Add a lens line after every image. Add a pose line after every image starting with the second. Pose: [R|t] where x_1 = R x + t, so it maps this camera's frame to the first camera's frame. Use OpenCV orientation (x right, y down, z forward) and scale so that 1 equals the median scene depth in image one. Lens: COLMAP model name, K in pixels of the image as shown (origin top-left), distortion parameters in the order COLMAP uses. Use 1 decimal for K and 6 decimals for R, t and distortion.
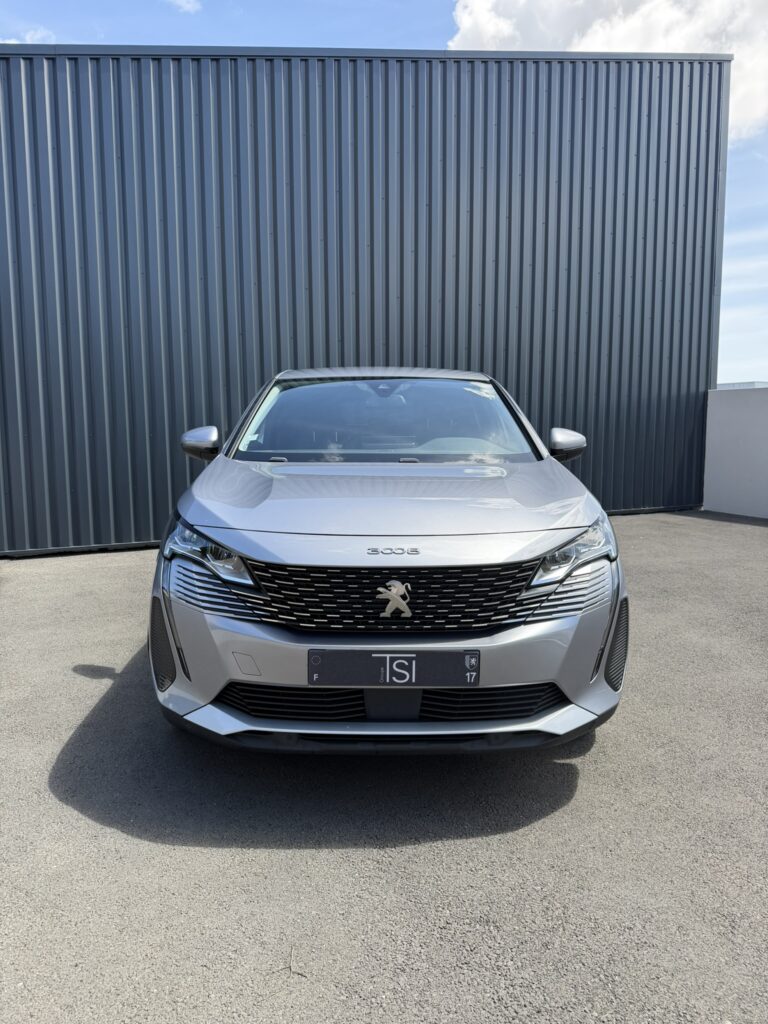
lens RADIAL K [[706.5, 0, 381.3], [0, 706.5, 506.7], [0, 0, 1]] dist [0.134709, -0.179398]
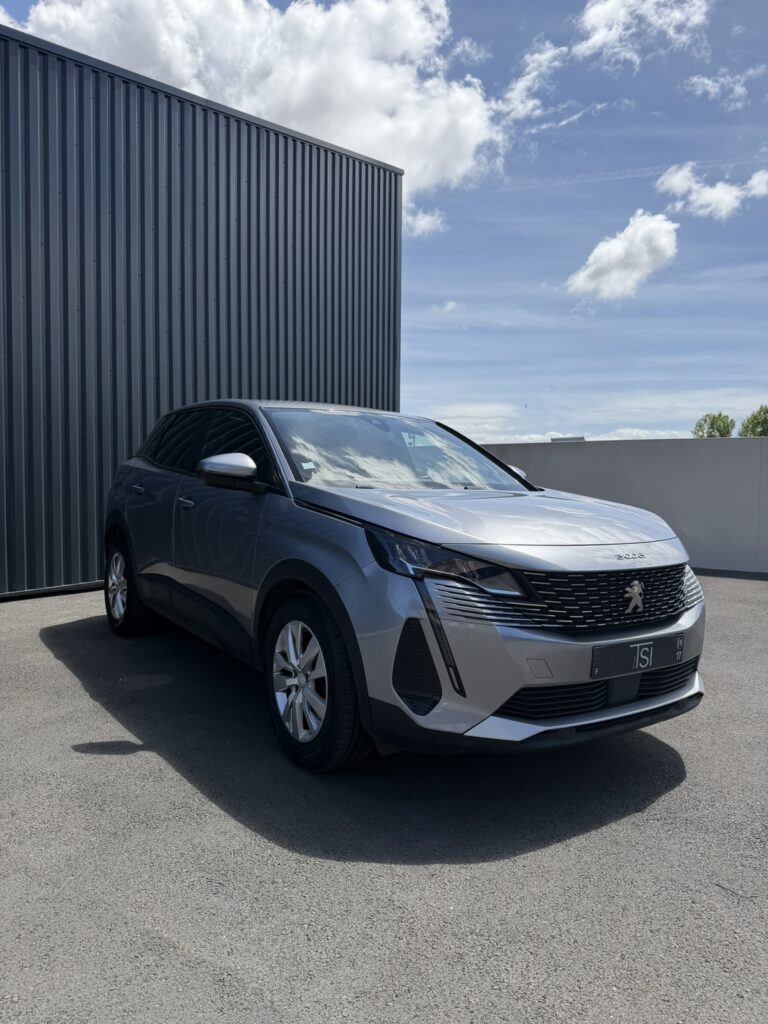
lens RADIAL K [[706.5, 0, 381.3], [0, 706.5, 506.7], [0, 0, 1]] dist [0.134709, -0.179398]
pose [[0.826572, -0.002692, 0.562824, -0.978456], [0.042581, 0.997422, -0.057764, 0.030806], [-0.561218, 0.071711, 0.824556, 0.233186]]
